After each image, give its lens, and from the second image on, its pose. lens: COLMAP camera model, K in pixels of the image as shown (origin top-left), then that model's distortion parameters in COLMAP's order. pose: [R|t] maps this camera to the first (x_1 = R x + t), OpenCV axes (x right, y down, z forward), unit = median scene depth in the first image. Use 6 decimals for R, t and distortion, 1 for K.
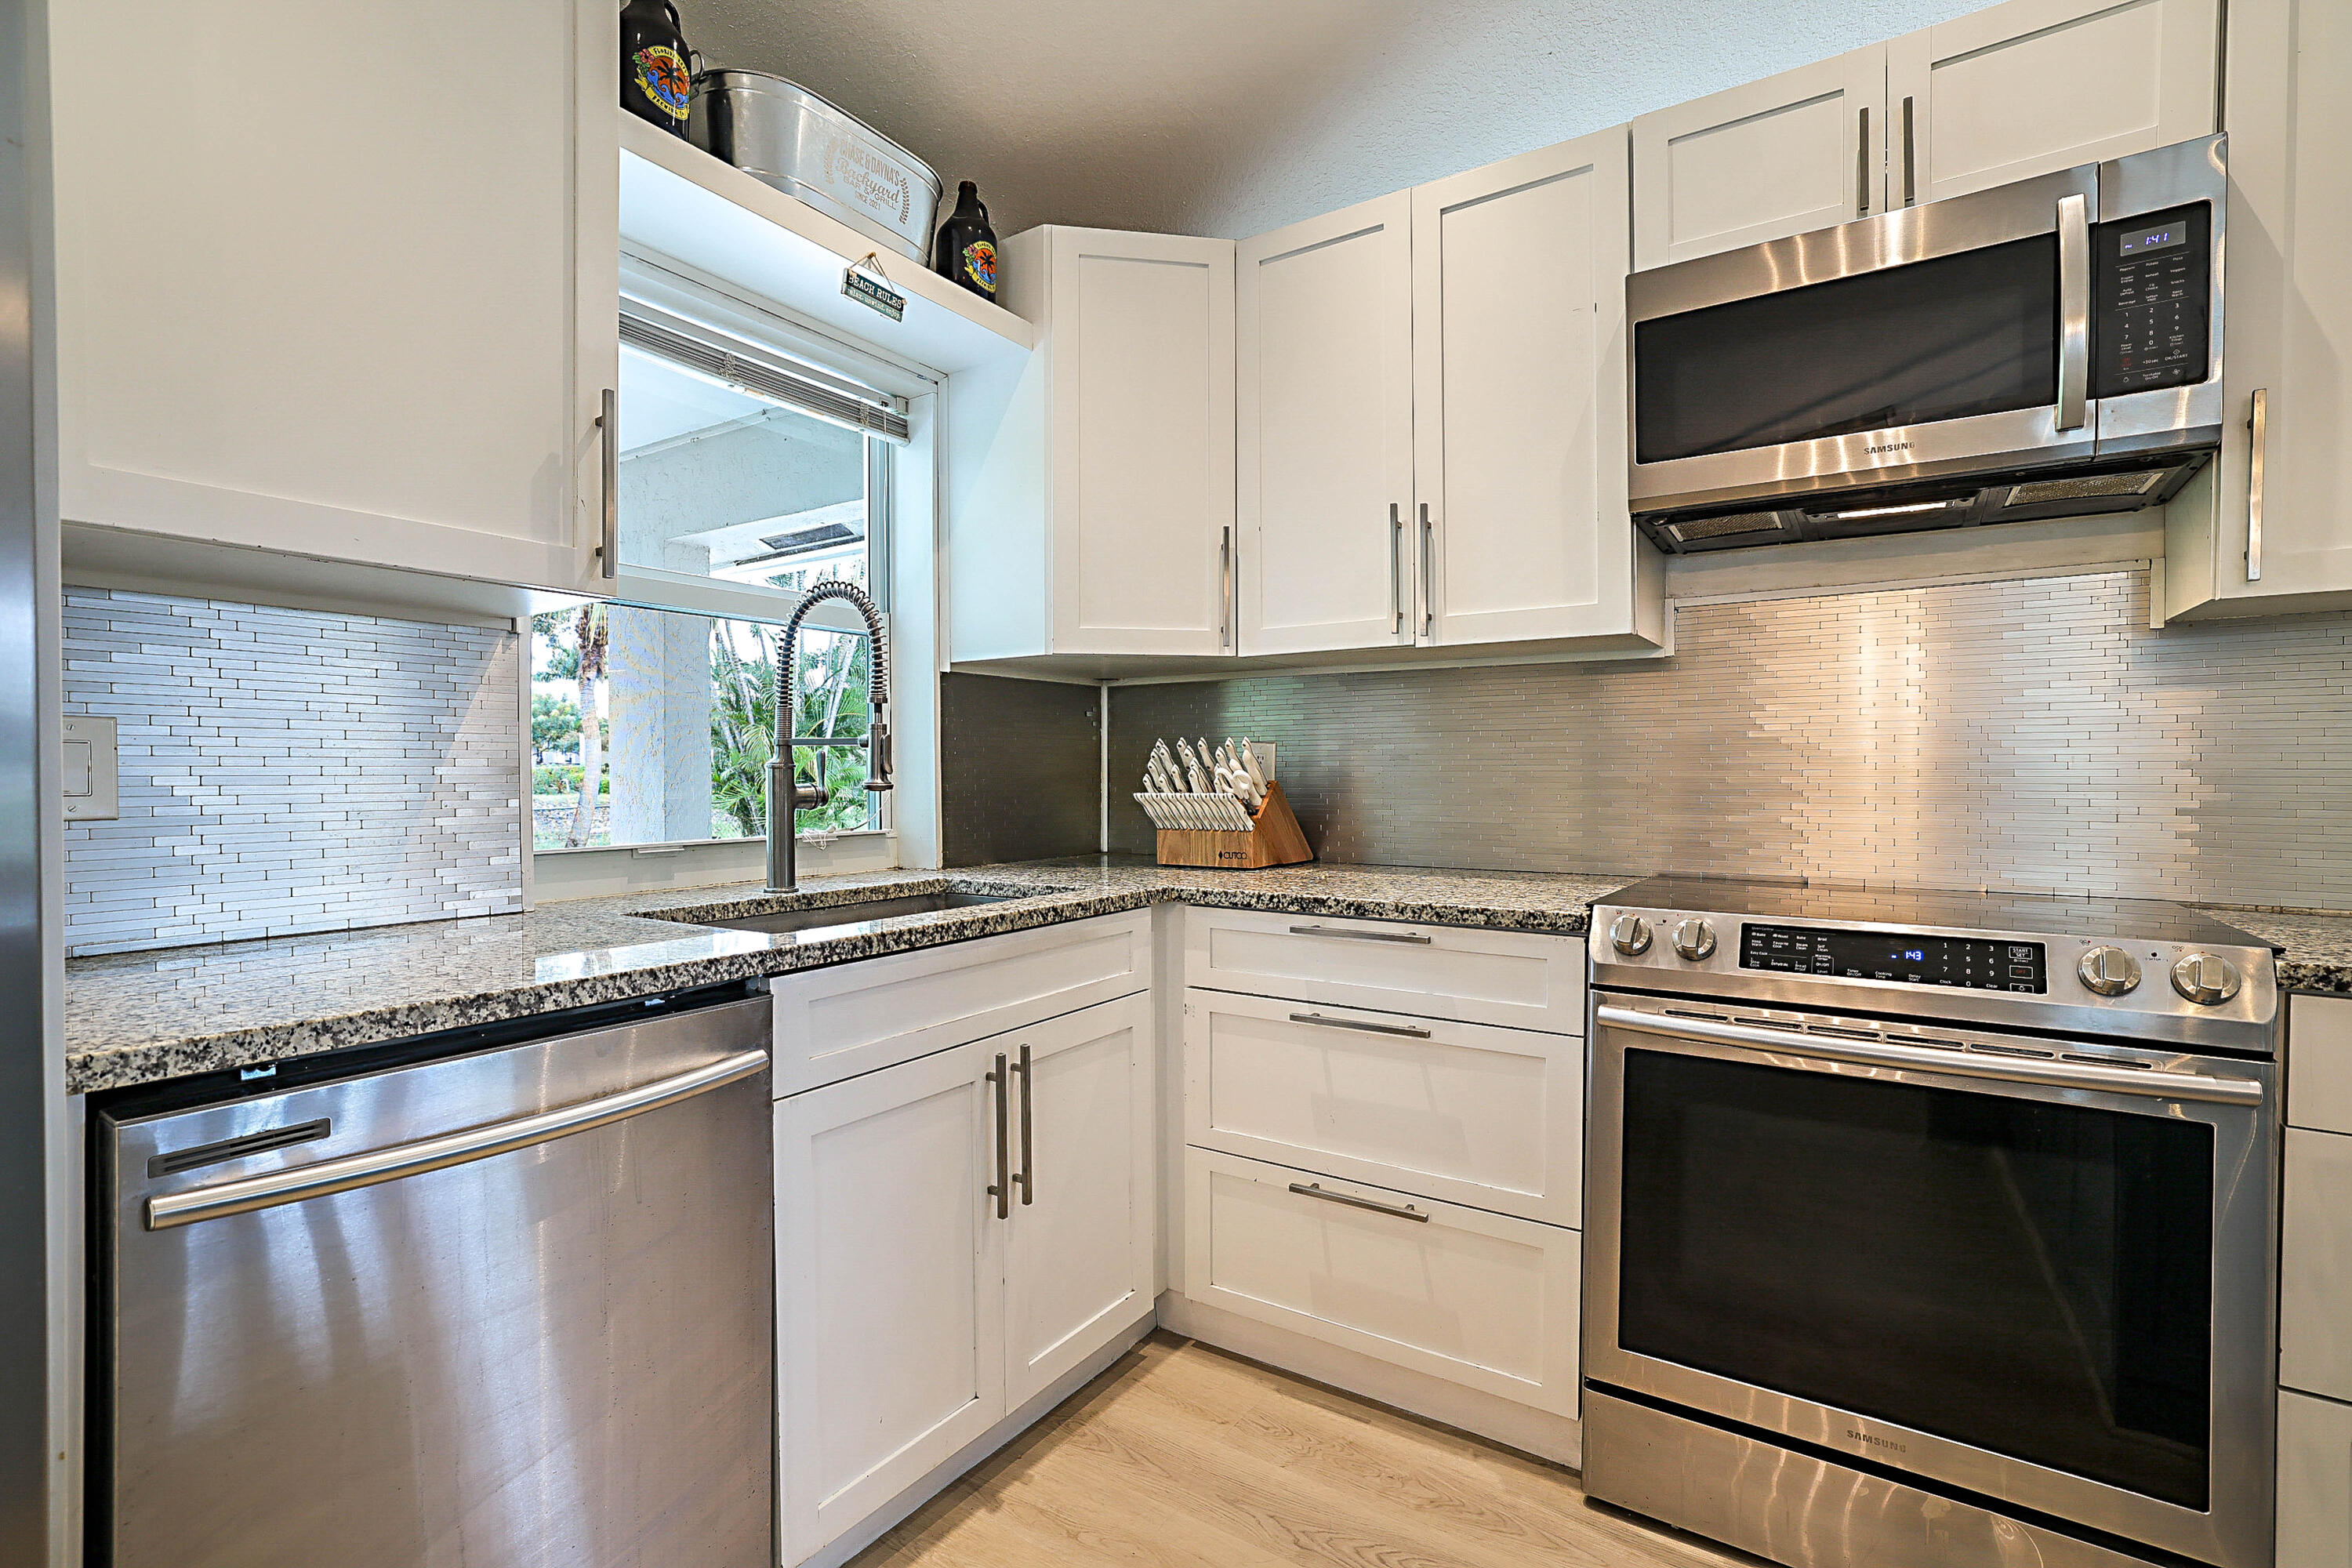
lens RADIAL K [[1081.8, 0, 1176.0], [0, 1081.8, 784.0], [0, 0, 1]] dist [-0.020819, 0.000235]
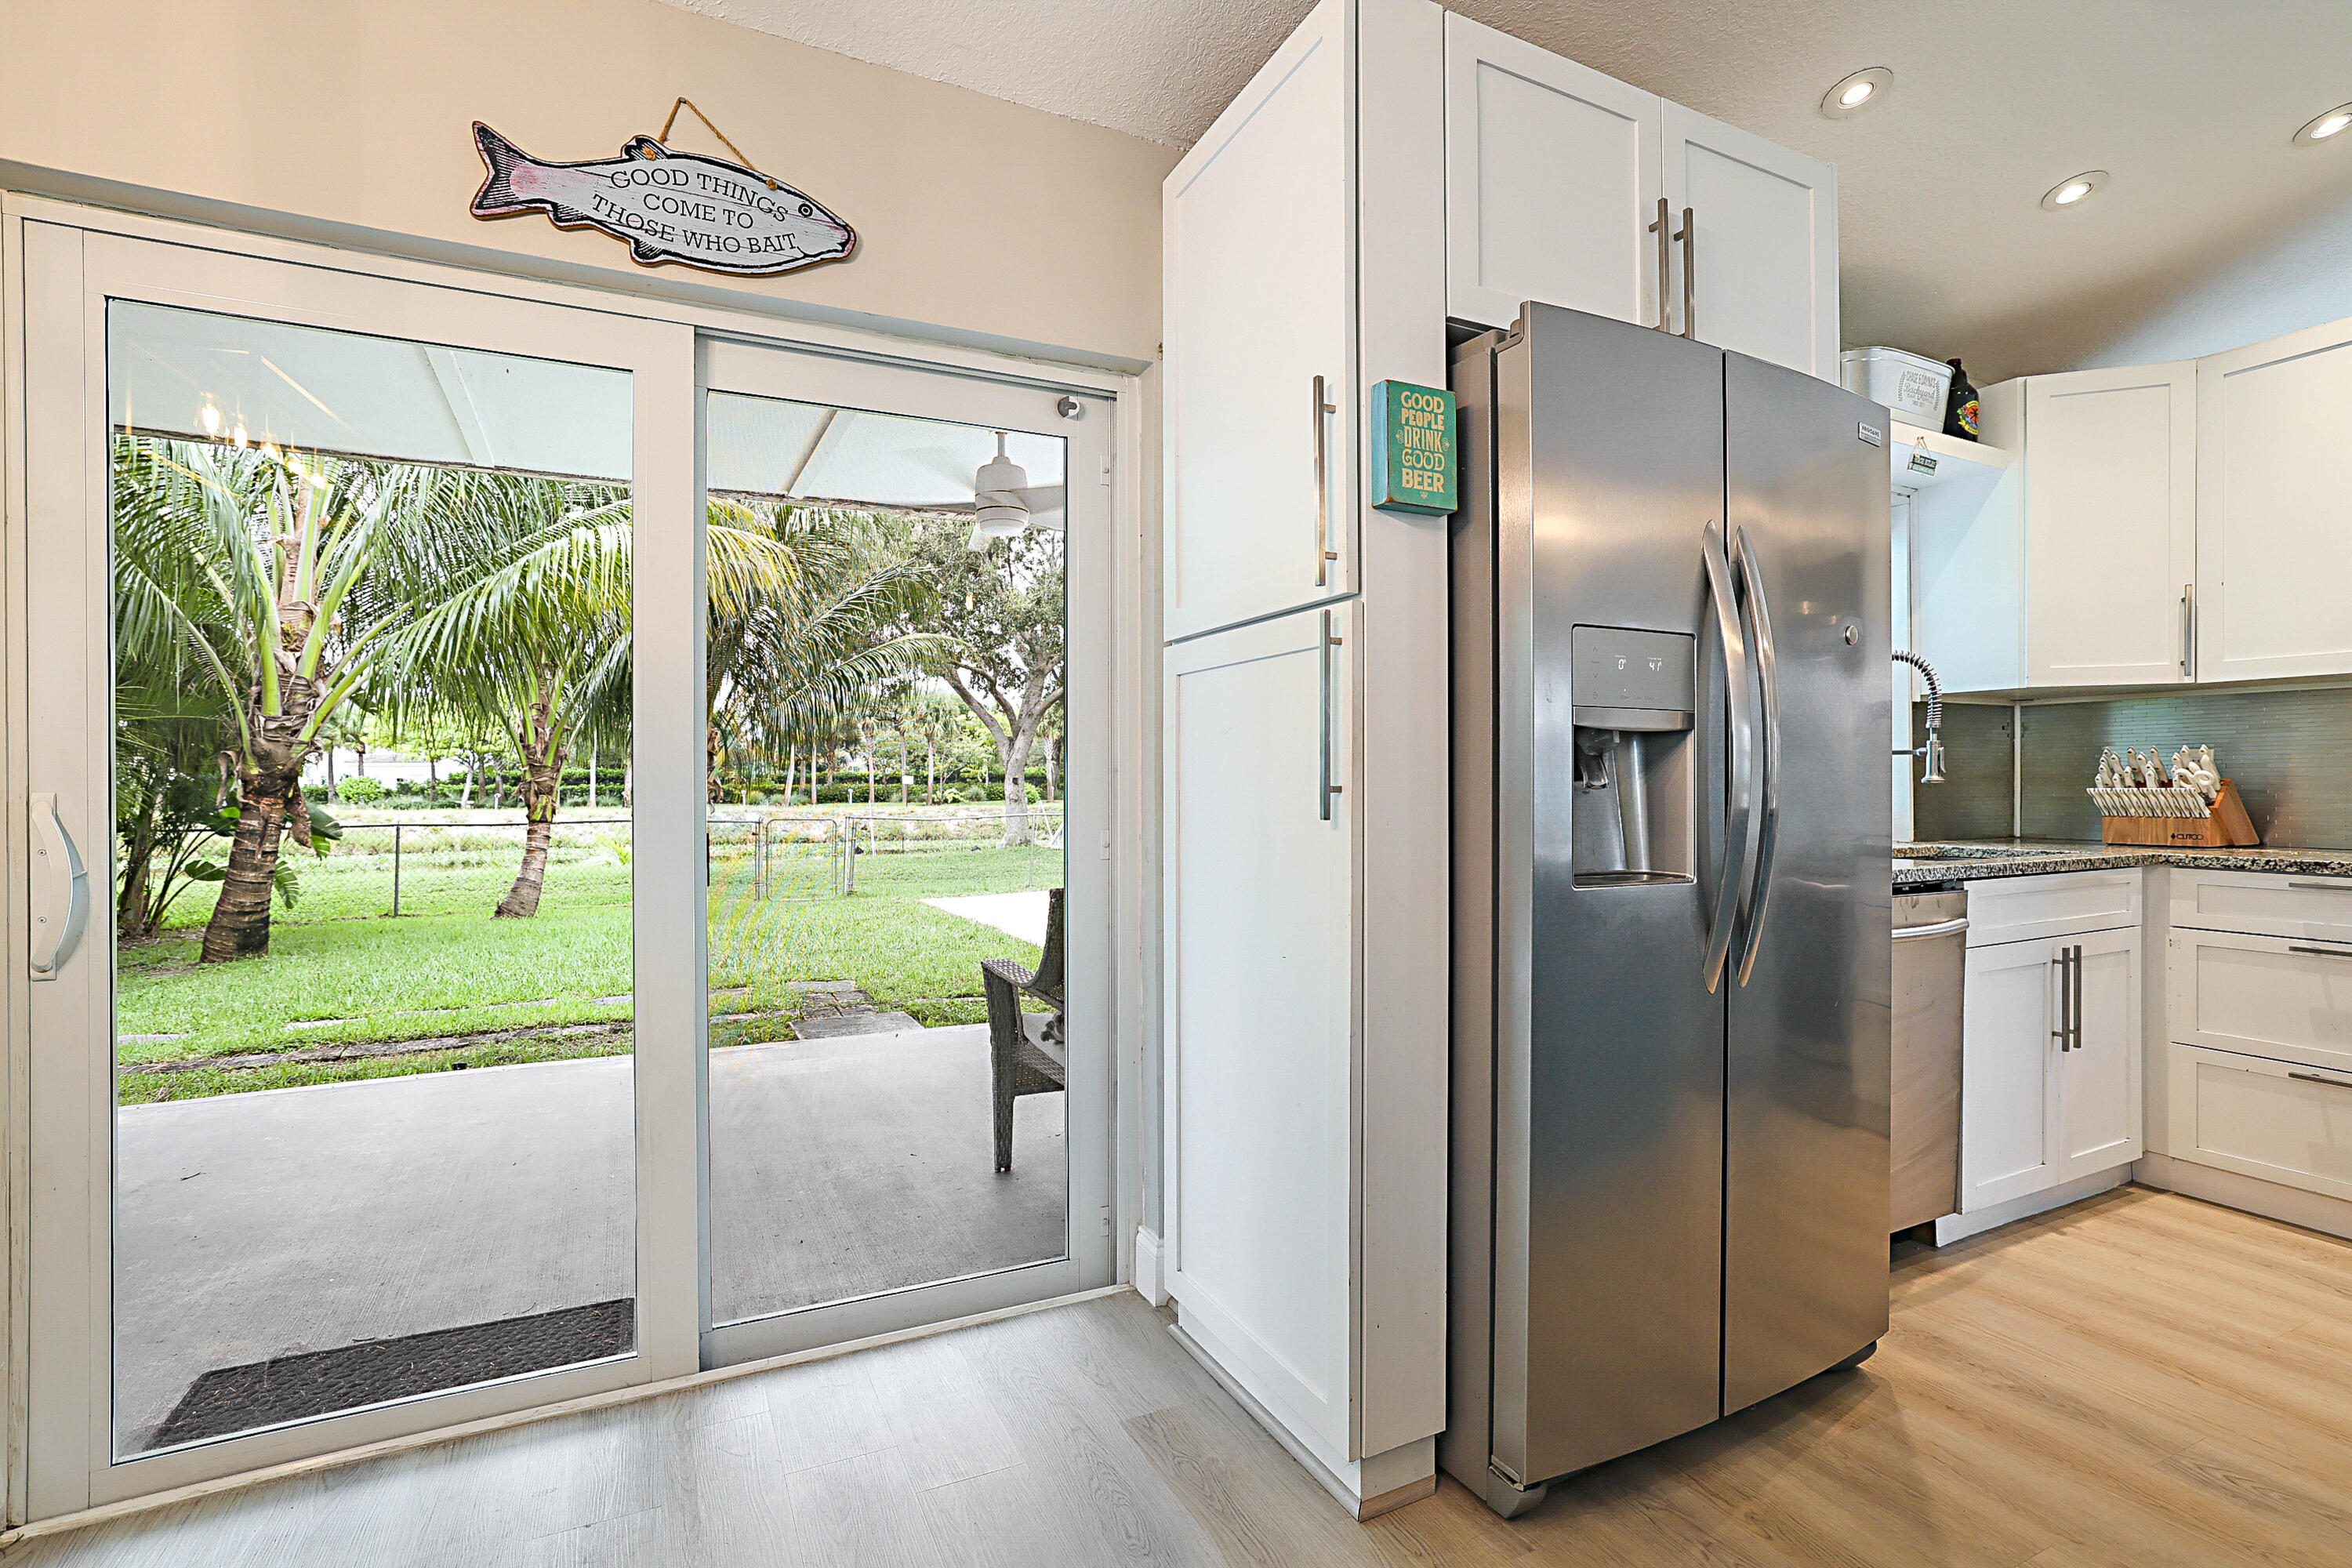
lens RADIAL K [[1107.3, 0, 1176.0], [0, 1107.3, 784.0], [0, 0, 1]] dist [-0.039499, 0.019906]
pose [[0.864766, 0.000591, -0.502175, -0.416514], [-0.005362, 0.999953, -0.008057, 0.024745], [0.502146, 0.009660, 0.864729, -0.885987]]
